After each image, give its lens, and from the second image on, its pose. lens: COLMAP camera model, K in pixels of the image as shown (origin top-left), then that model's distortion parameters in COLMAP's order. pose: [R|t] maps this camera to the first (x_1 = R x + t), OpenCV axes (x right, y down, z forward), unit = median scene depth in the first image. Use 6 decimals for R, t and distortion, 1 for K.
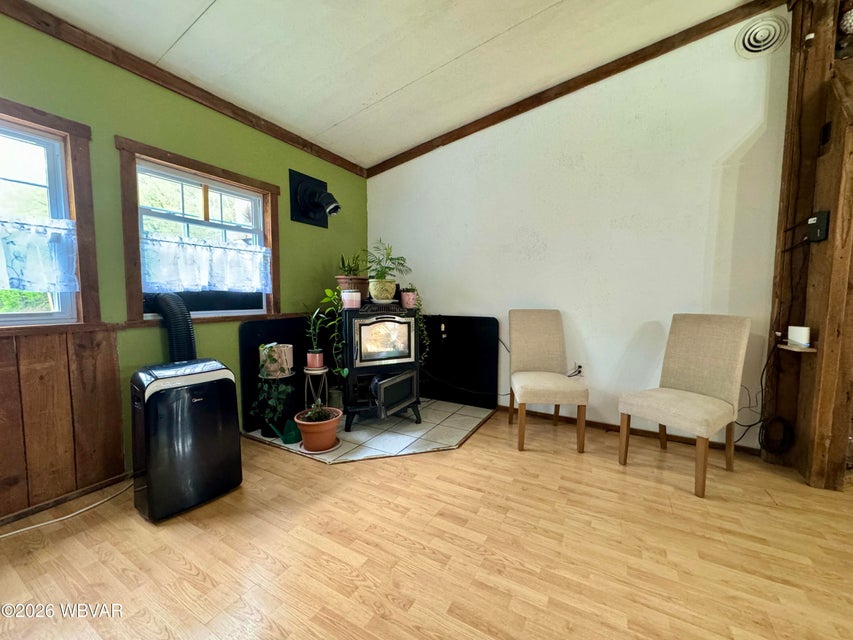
lens RADIAL K [[341.5, 0, 423.5], [0, 341.5, 318.8], [0, 0, 1]] dist [-0.003155, -0.000432]
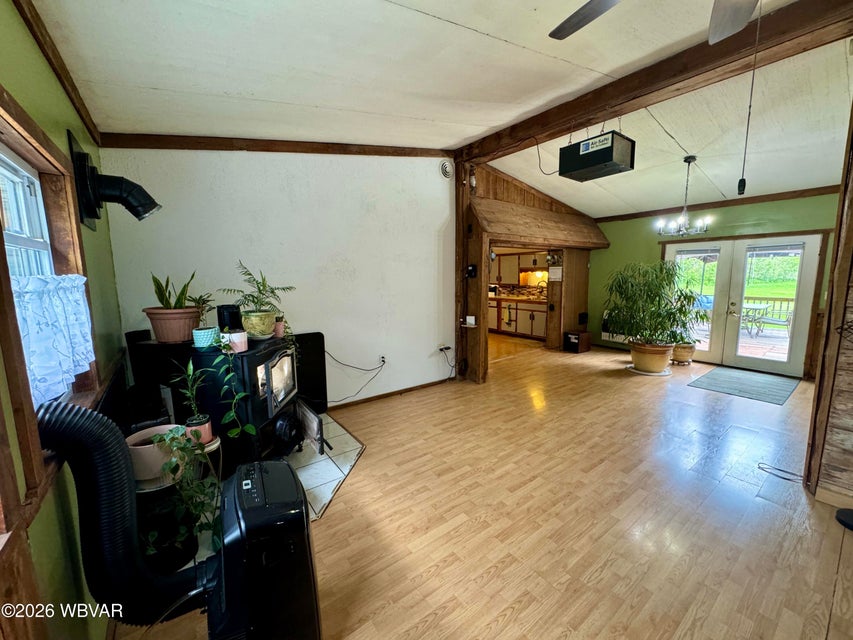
lens RADIAL K [[341.5, 0, 427.1], [0, 341.5, 321.9], [0, 0, 1]] dist [-0.003155, -0.000432]
pose [[0.399343, -0.137069, 0.906497, -1.107095], [0.074390, 0.990345, 0.116976, -0.238593], [-0.913779, 0.020721, 0.405684, 0.389914]]
